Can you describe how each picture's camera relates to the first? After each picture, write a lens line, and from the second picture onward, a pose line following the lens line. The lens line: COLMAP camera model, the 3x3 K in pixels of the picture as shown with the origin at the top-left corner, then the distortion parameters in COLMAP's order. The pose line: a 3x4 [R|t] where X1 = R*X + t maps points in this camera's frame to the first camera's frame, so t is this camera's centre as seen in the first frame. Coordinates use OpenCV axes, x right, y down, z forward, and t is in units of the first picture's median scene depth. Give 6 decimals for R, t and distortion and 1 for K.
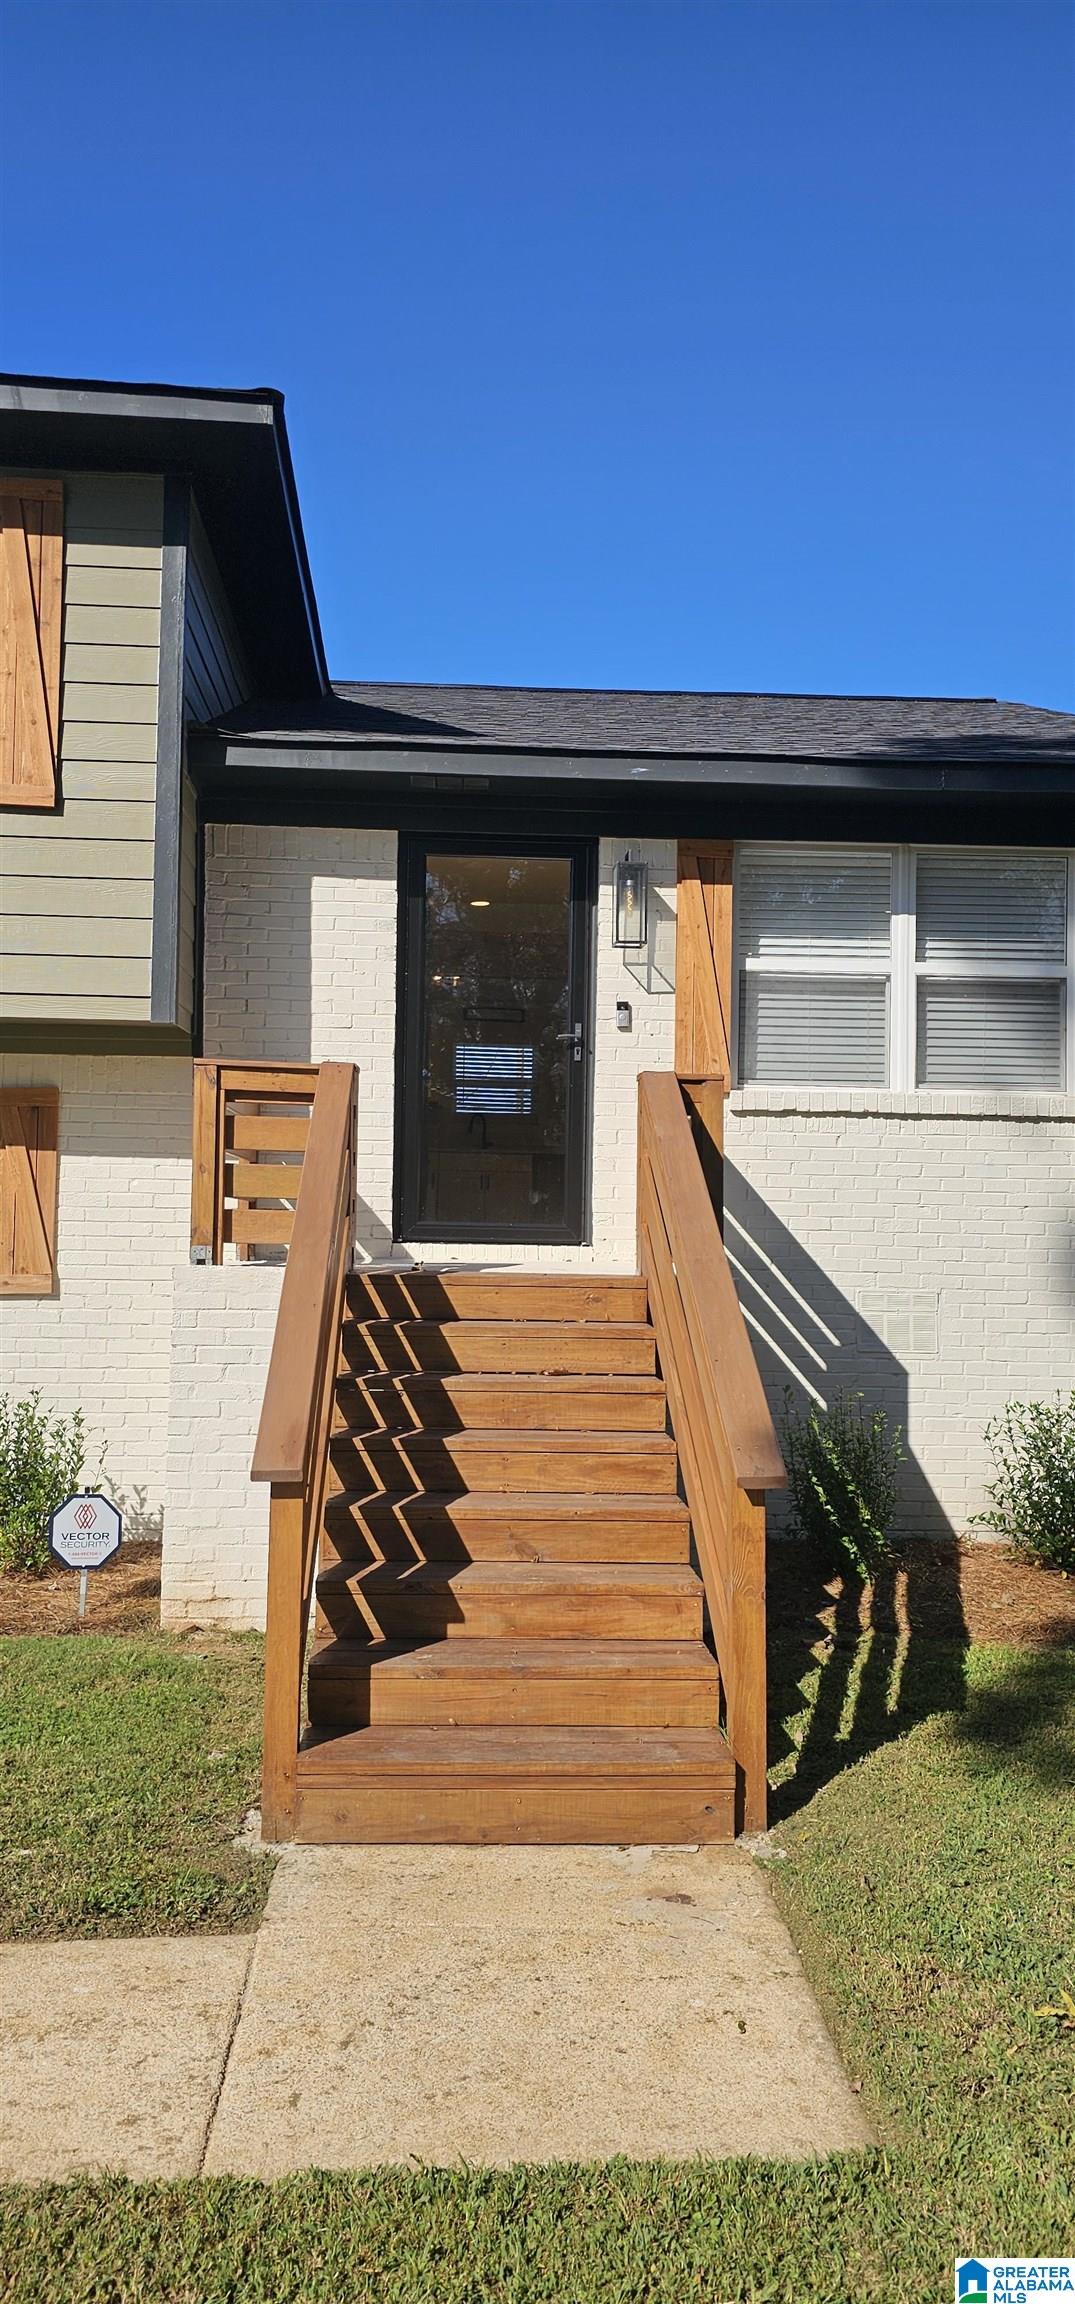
lens RADIAL K [[1537.7, 0, 515.9], [0, 1537.7, 1165.4], [0, 0, 1]] dist [0.068638, -0.065428]
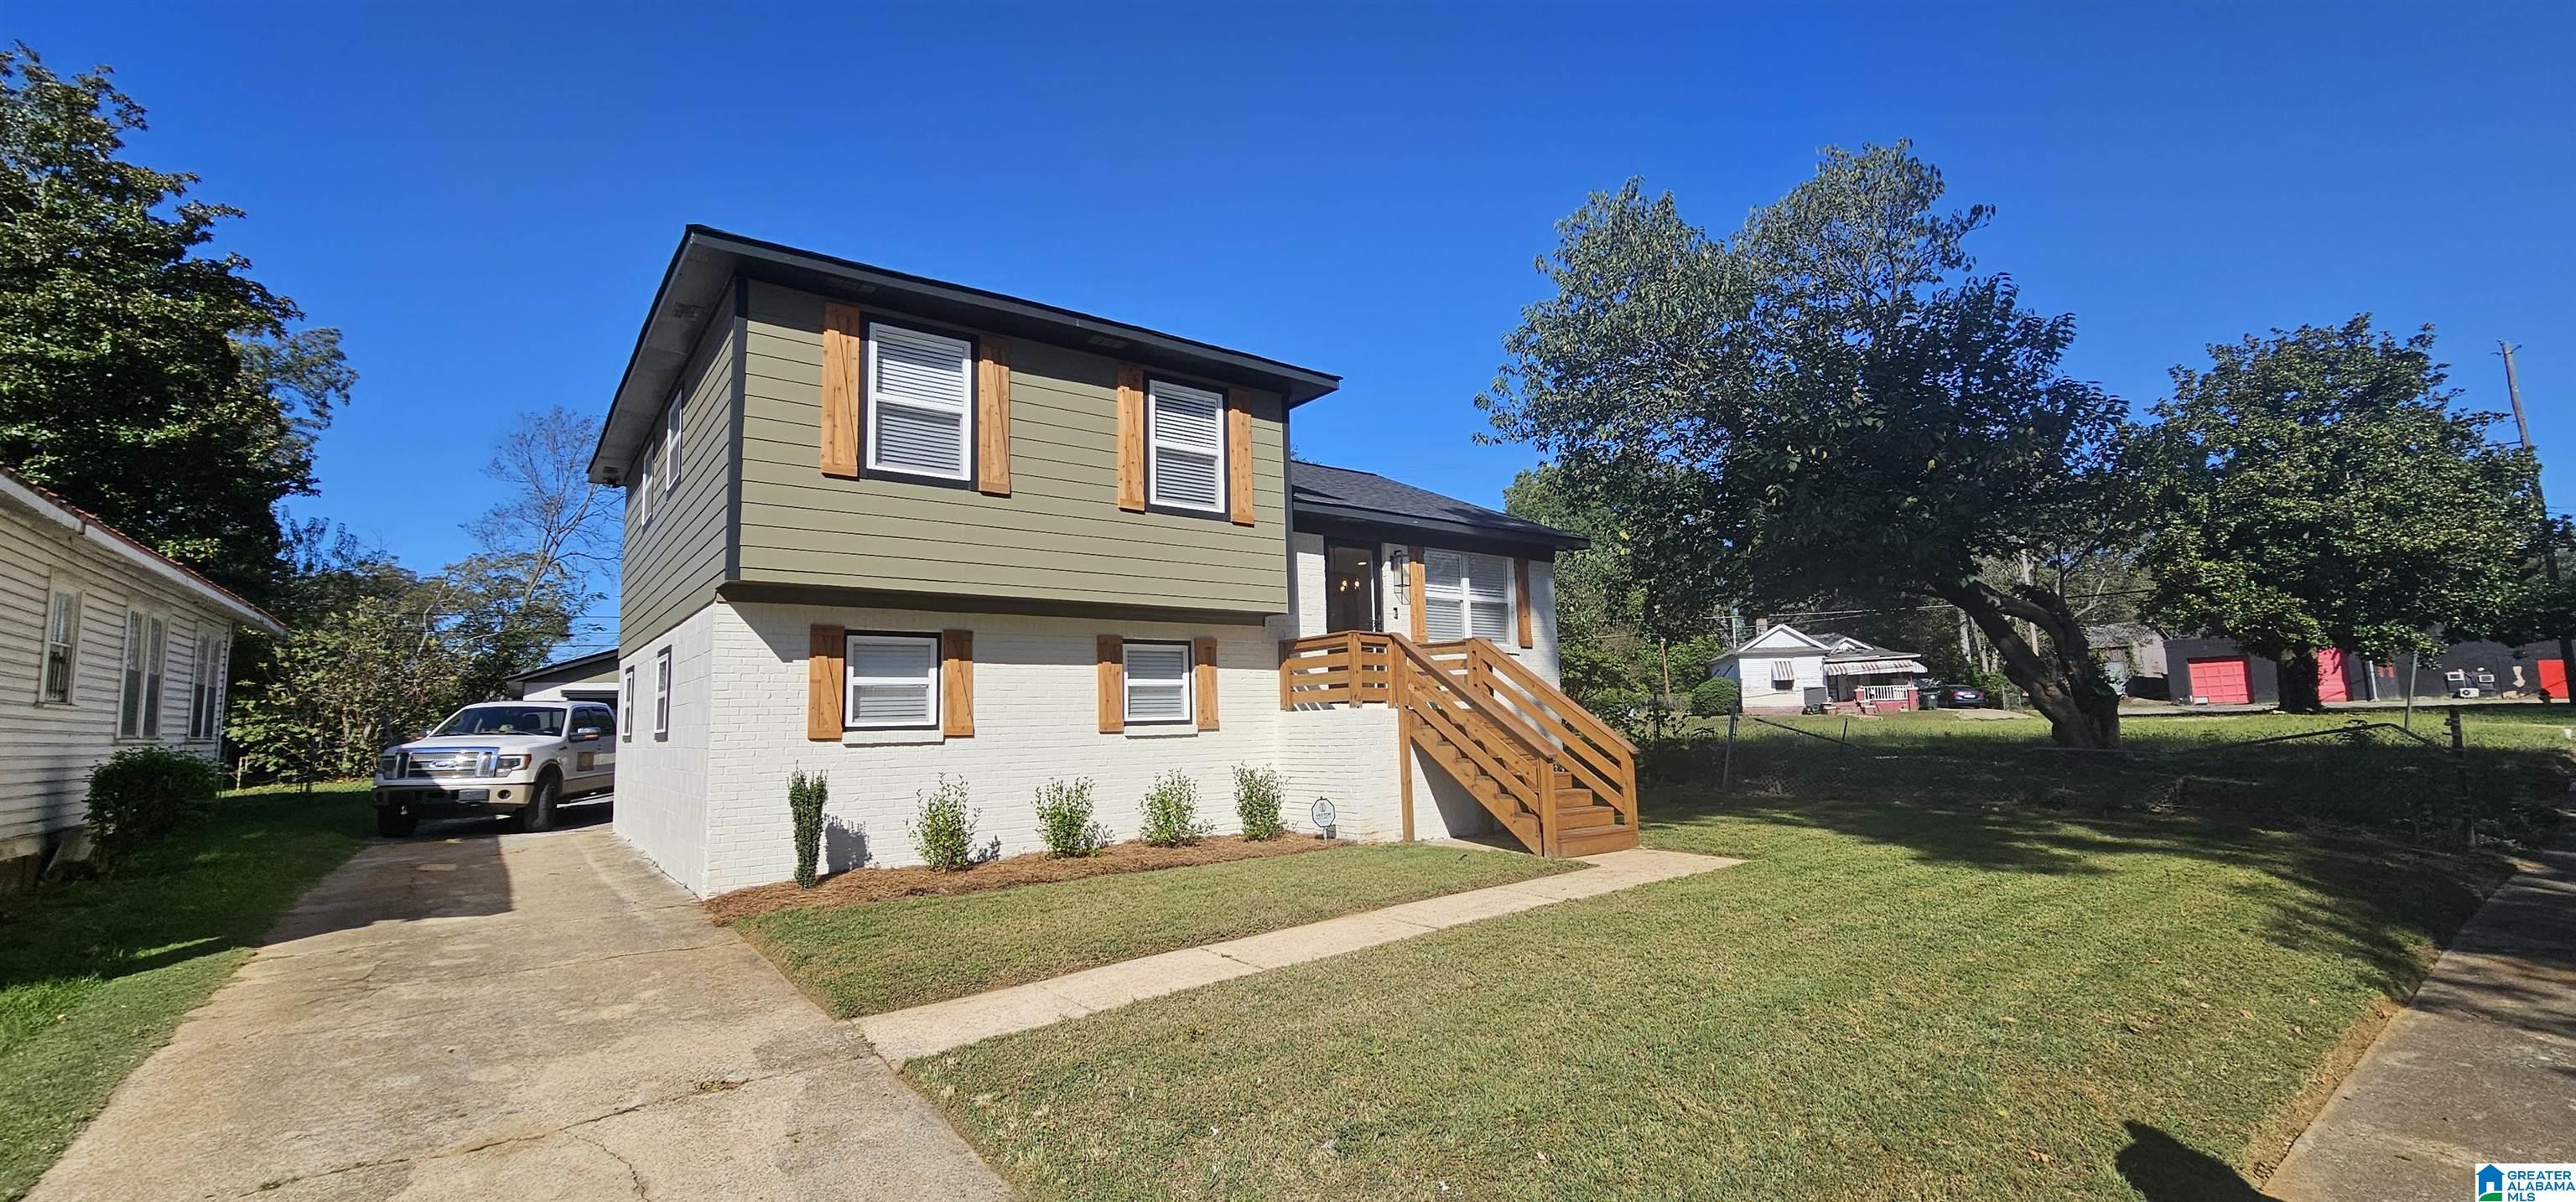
lens RADIAL K [[1052.2, 0, 1287.8], [0, 1052.2, 610.3], [0, 0, 1]] dist [-0.002335, 0.000771]
pose [[0.828348, 0.026848, 0.559570, -1.165673], [0.011140, 0.997864, -0.064367, 0.010401], [-0.560103, 0.059552, 0.826280, -0.383360]]
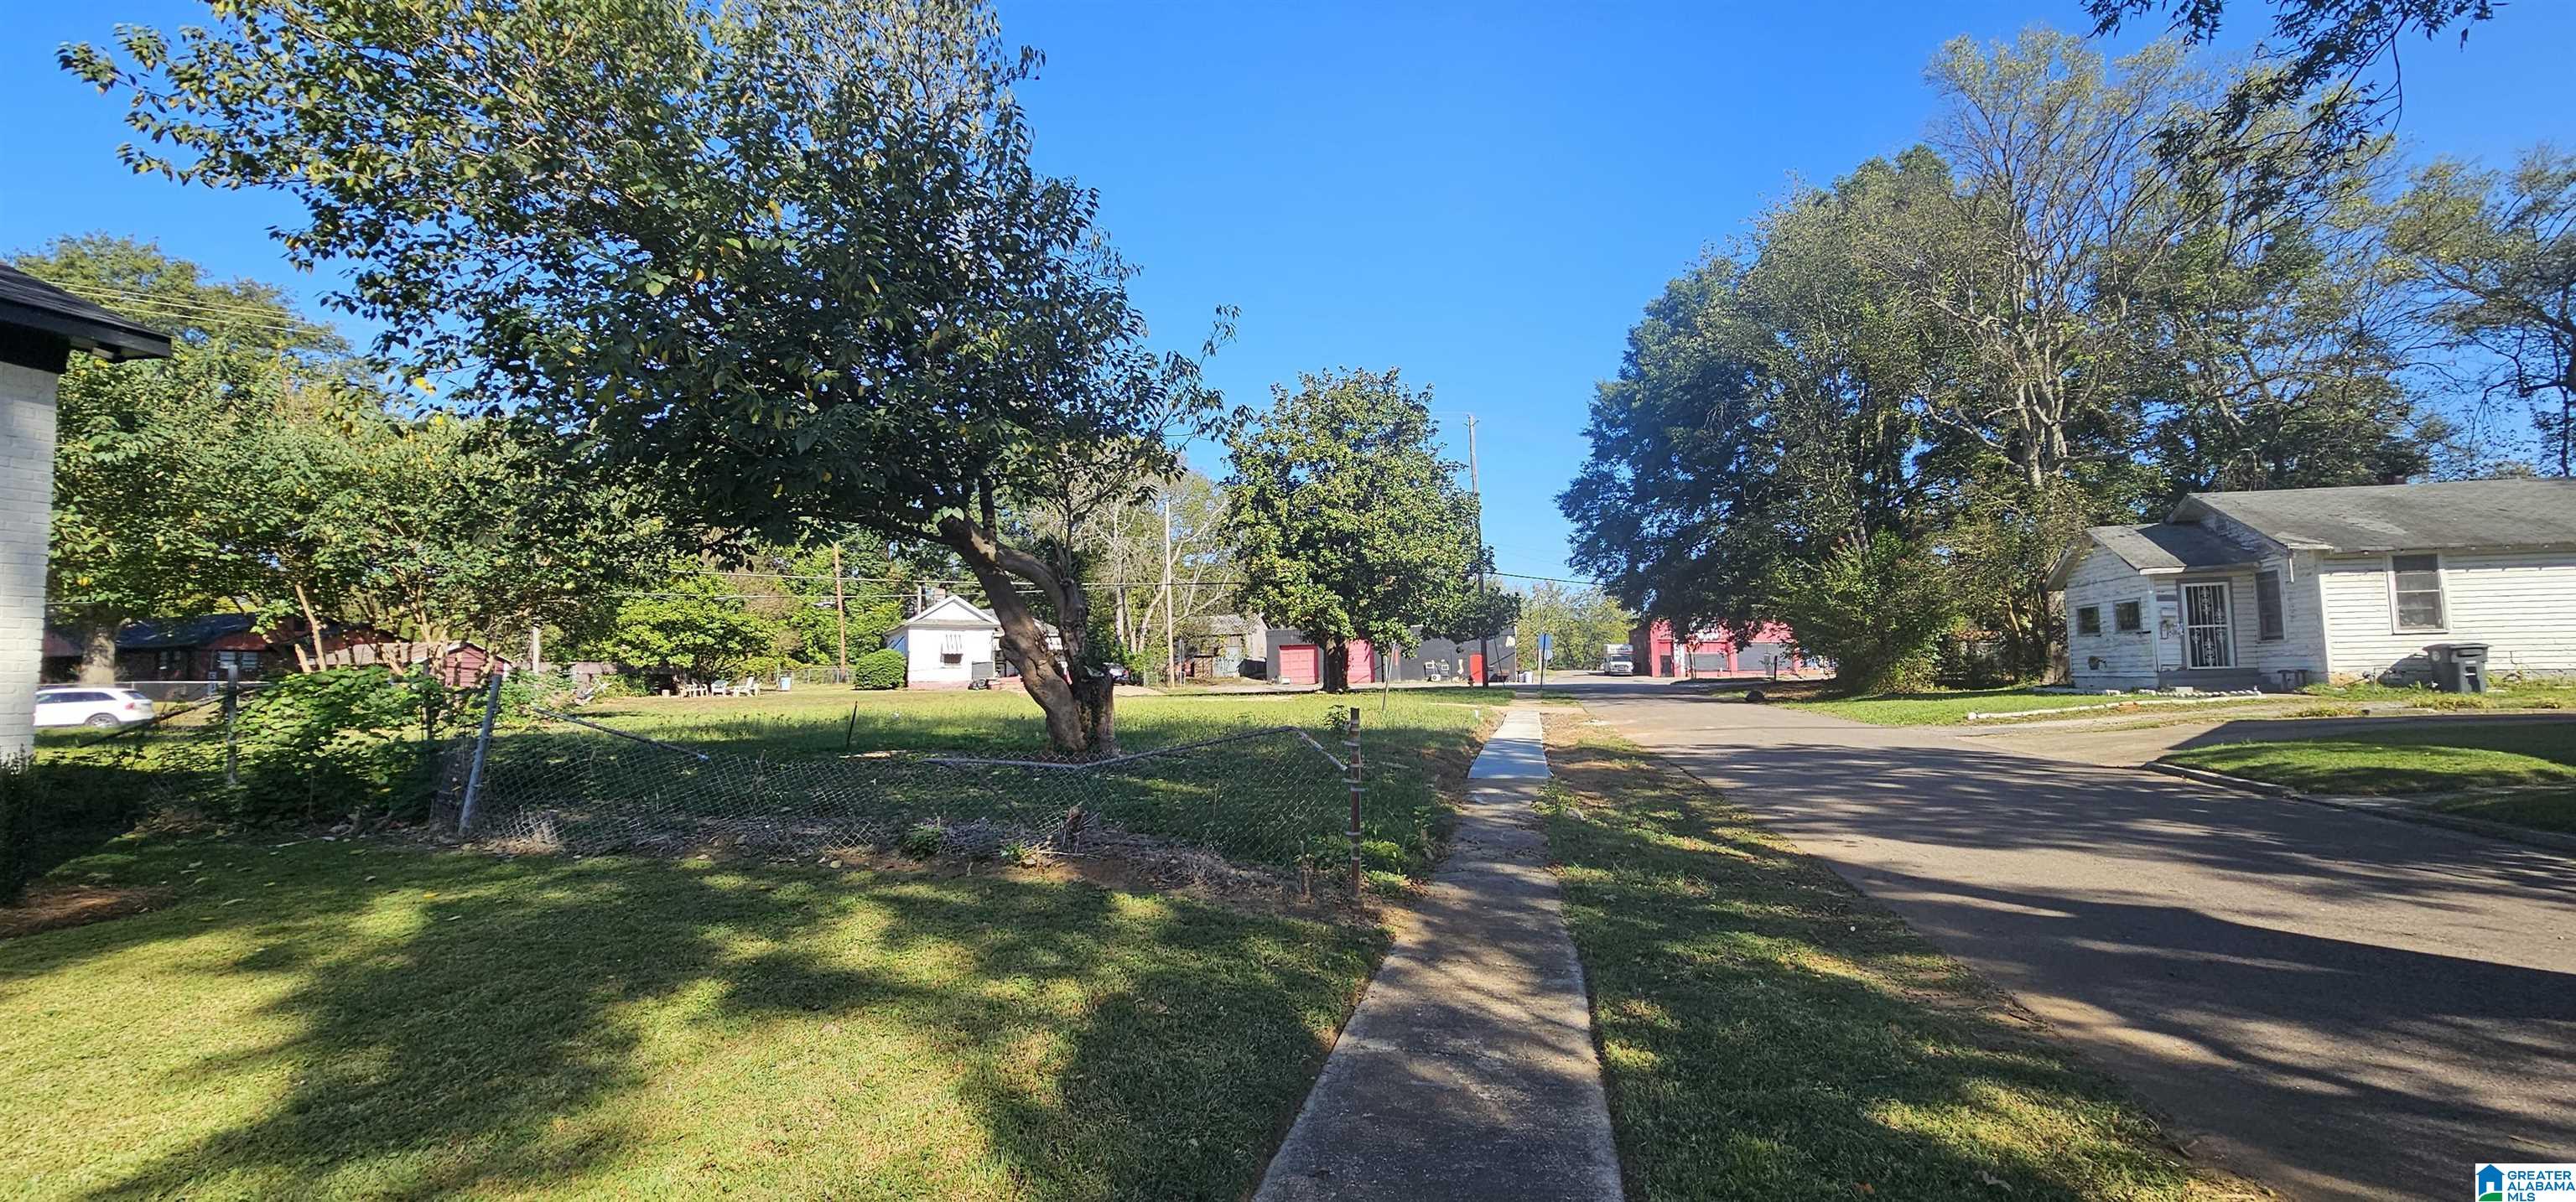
lens RADIAL K [[1052.2, 0, 1282.3], [0, 1052.2, 607.5], [0, 0, 1]] dist [-0.002335, 0.000771]
pose [[0.280408, 0.049374, 0.958610, -0.097235], [-0.022852, 0.998737, -0.044756, 0.020302], [-0.959609, -0.009356, 0.281182, -0.302635]]
